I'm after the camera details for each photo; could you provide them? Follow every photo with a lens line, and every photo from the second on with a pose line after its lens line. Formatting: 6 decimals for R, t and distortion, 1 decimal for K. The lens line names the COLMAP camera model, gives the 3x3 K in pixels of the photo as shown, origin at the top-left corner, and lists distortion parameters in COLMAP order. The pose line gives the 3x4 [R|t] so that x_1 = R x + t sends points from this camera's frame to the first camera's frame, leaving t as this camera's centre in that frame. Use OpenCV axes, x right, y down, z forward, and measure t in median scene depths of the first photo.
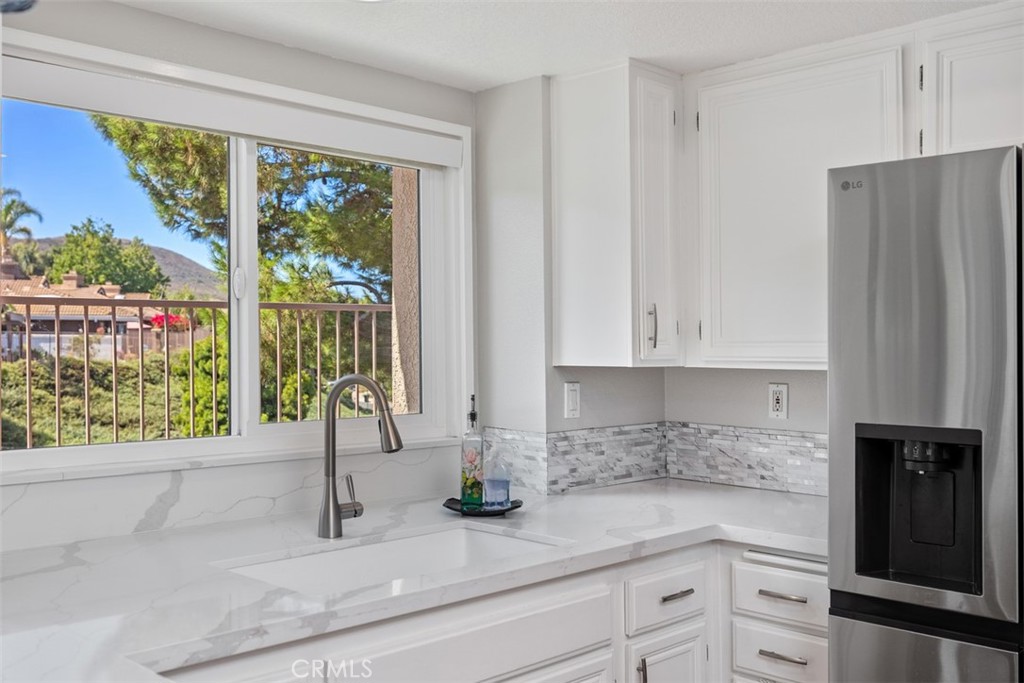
lens RADIAL K [[975.4, 0, 509.7], [0, 975.4, 343.4], [0, 0, 1]] dist [-0.051212, 0.000000]
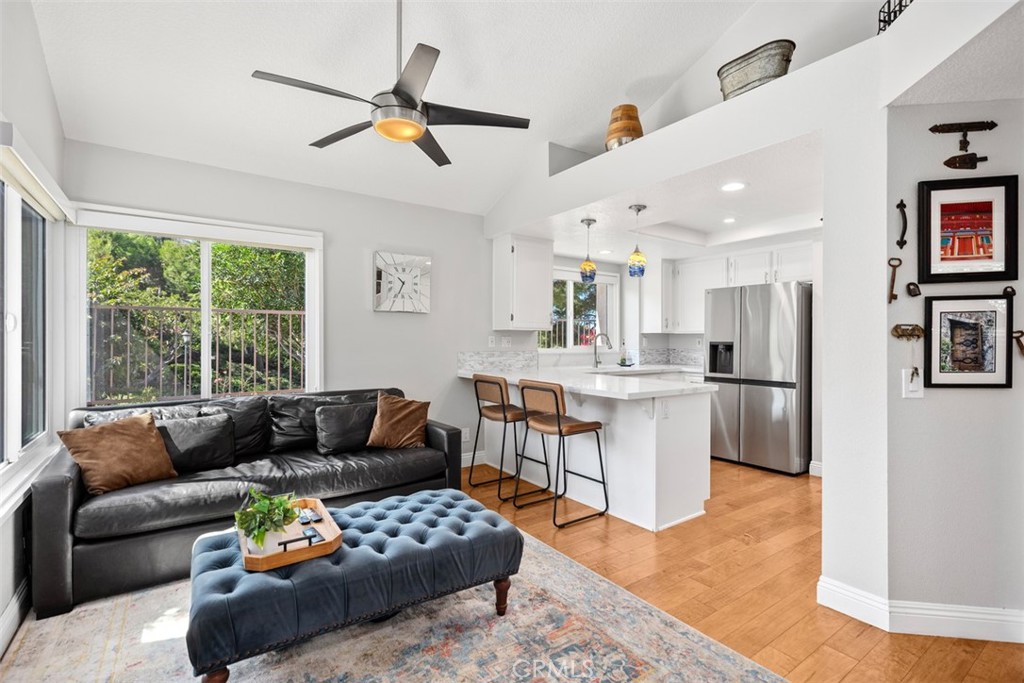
lens RADIAL K [[464.2, 0, 519.2], [0, 464.2, 344.8], [0, 0, 1]] dist [0.008419, -0.001377]
pose [[0.987735, 0.003550, -0.156099, -0.186602], [-0.000578, 0.999818, 0.019081, 0.043671], [0.156139, -0.018757, 0.987557, -1.212080]]
